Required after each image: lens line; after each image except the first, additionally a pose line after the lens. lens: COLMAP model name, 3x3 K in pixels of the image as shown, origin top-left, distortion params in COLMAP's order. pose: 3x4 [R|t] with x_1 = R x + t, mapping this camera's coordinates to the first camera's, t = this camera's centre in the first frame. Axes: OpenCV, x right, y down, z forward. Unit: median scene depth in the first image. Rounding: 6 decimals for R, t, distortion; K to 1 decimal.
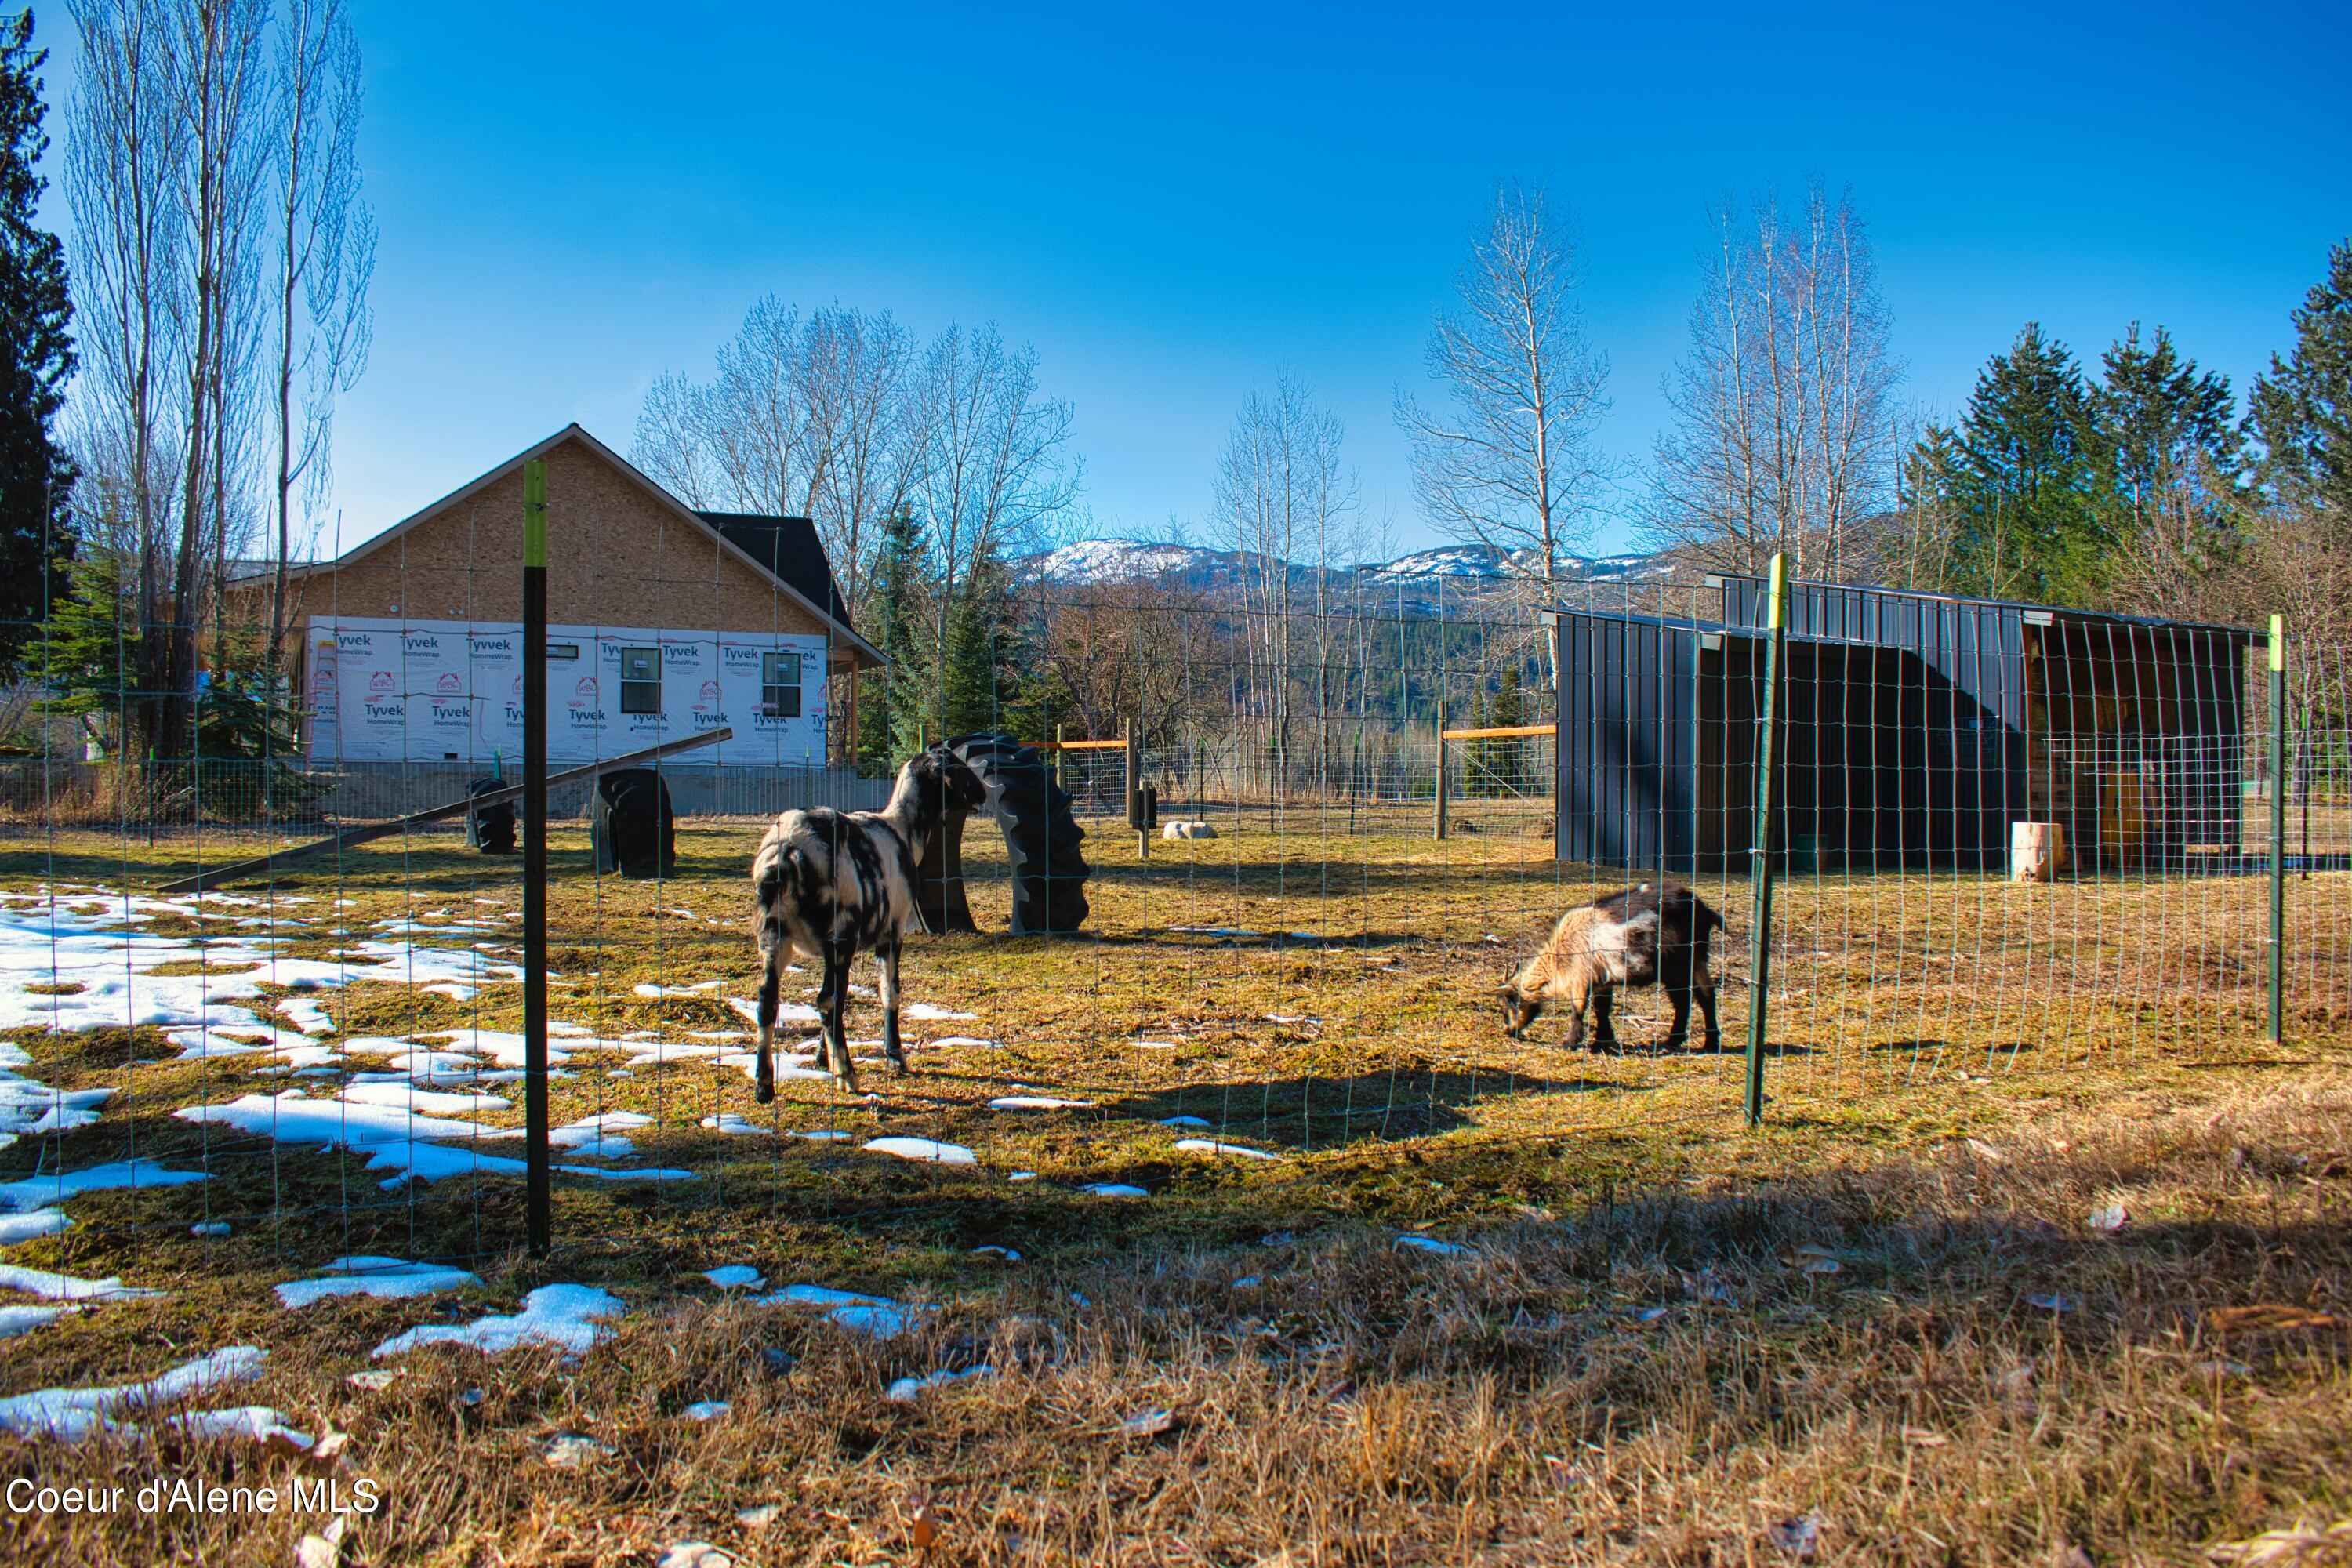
lens RADIAL K [[2014.8, 0, 1176.0], [0, 2014.8, 784.0], [0, 0, 1]] dist [-0.088813, 0.000347]
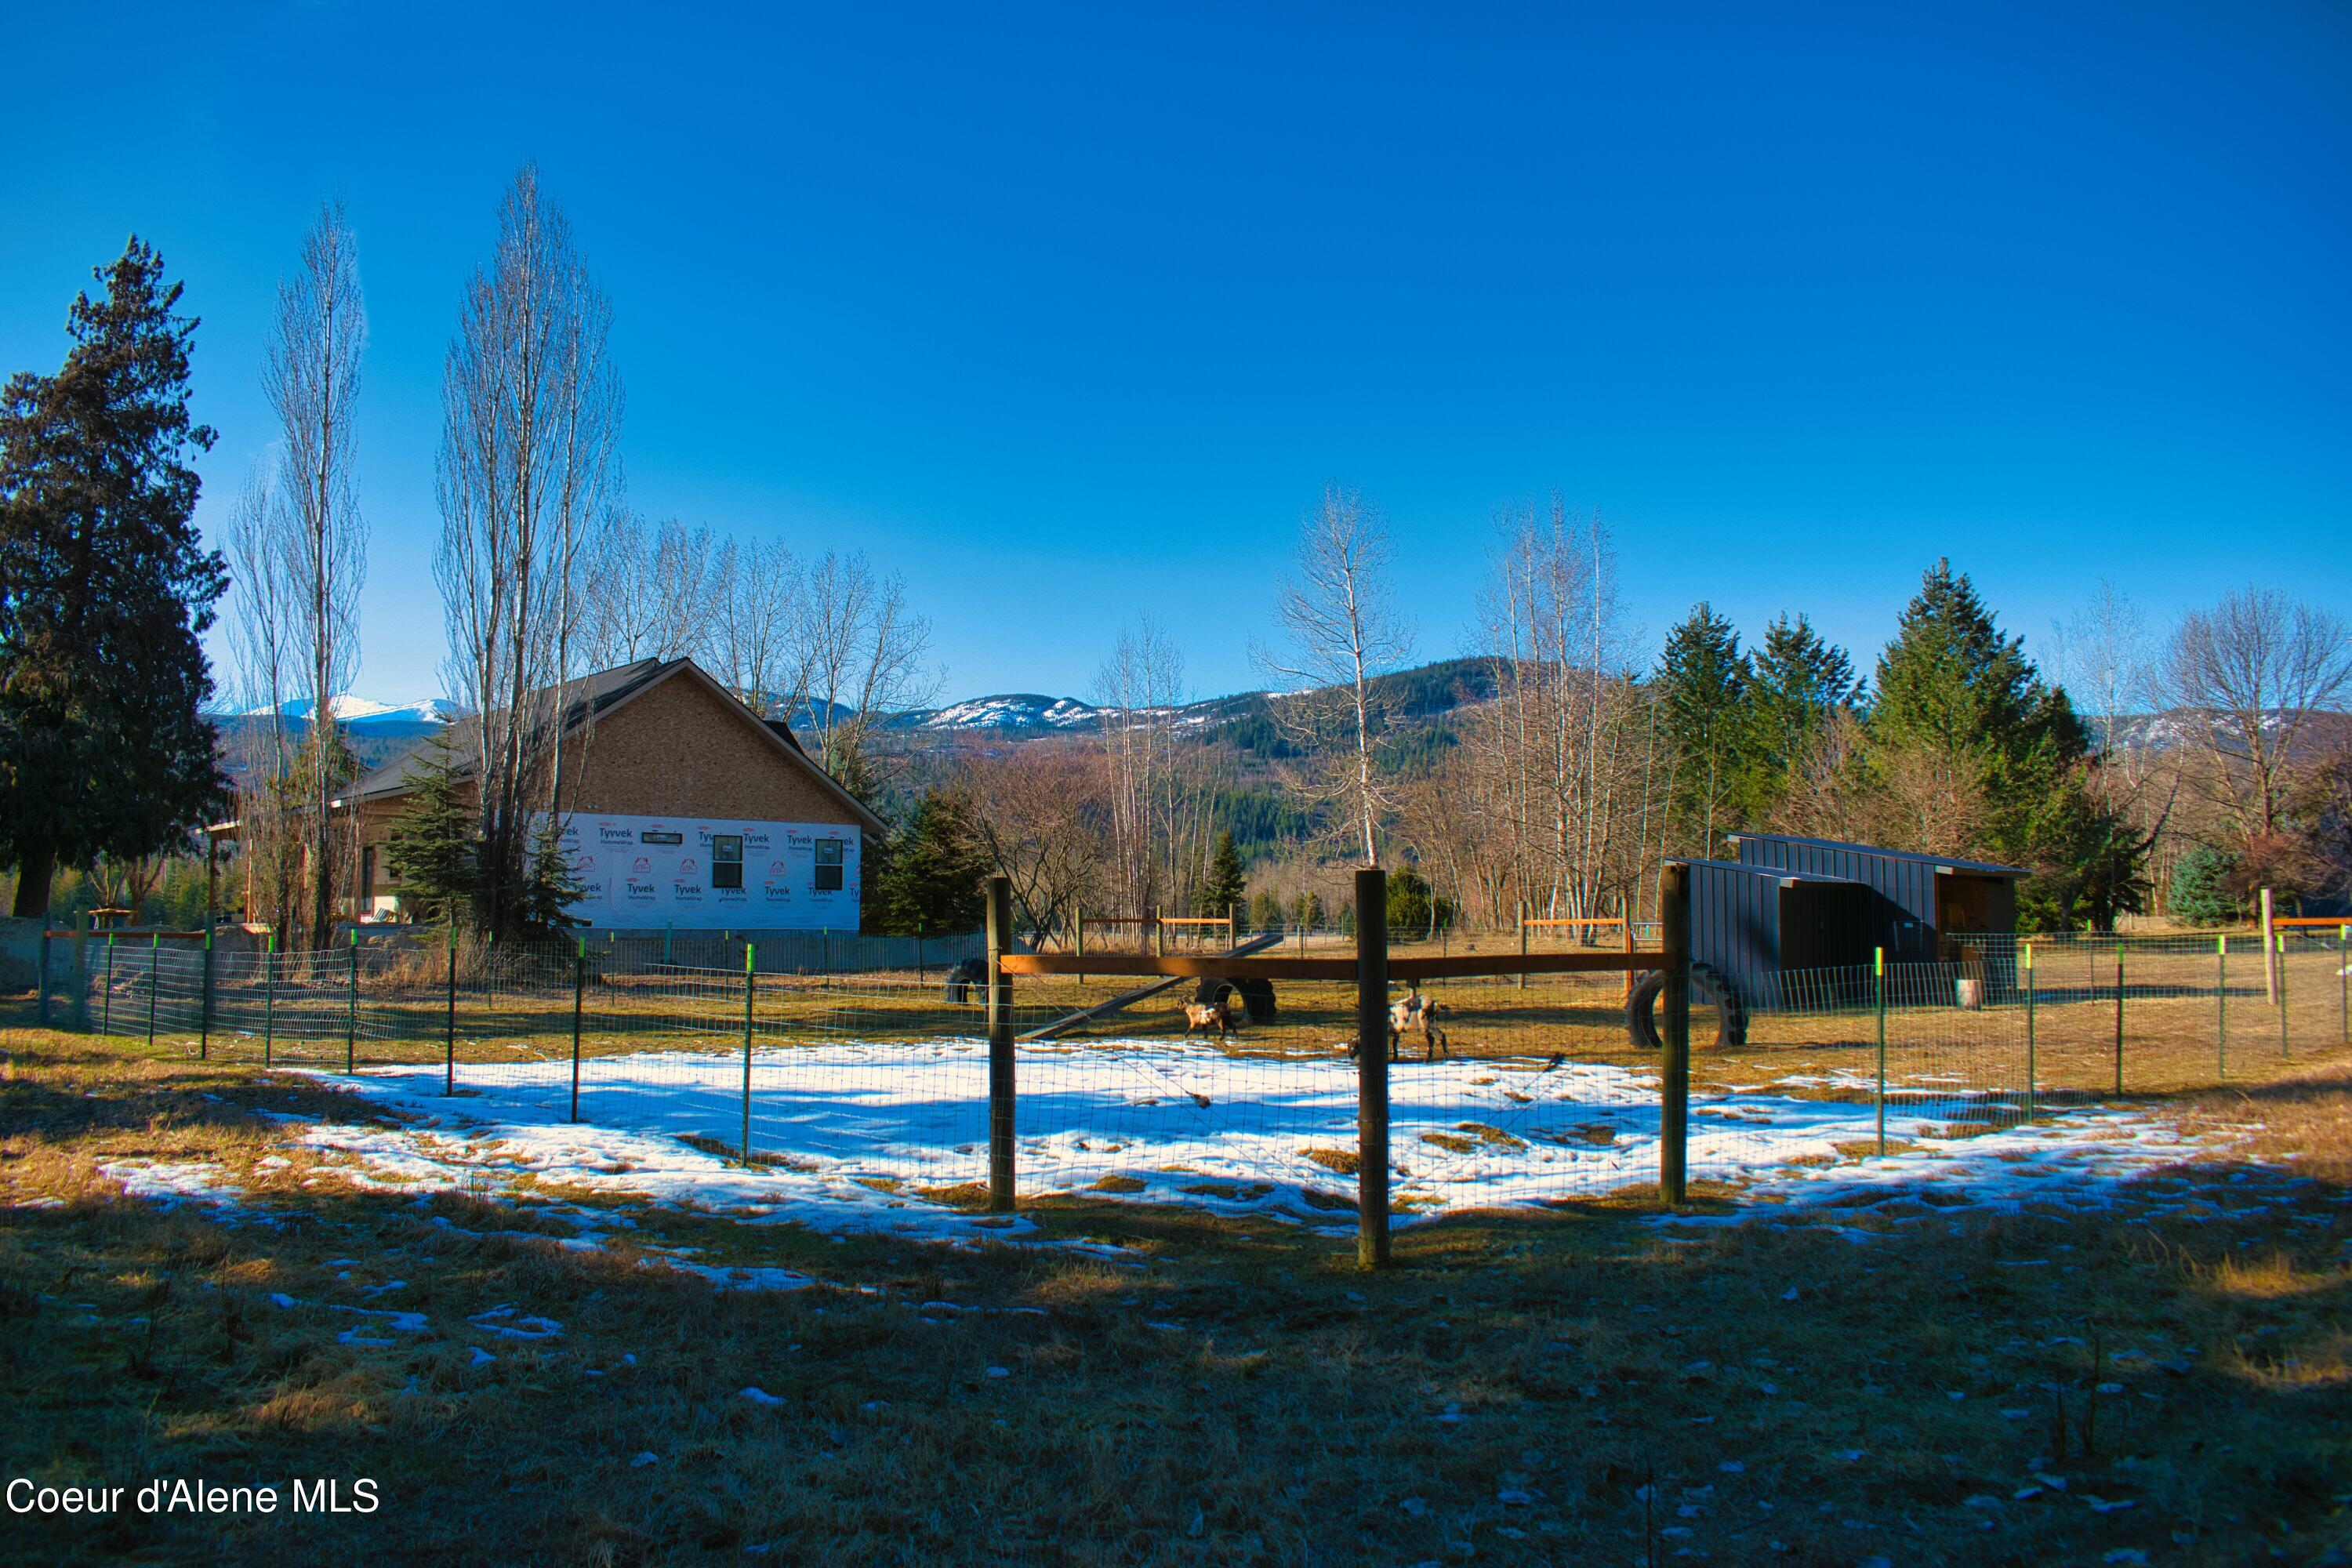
lens RADIAL K [[1932.9, 0, 1176.0], [0, 1932.9, 784.0], [0, 0, 1]] dist [-0.115693, 0.001866]
pose [[0.969846, 0.013257, 0.243359, -0.275830], [0.003182, 0.997746, -0.067033, -0.018094], [-0.243699, 0.065786, 0.967617, -0.223421]]
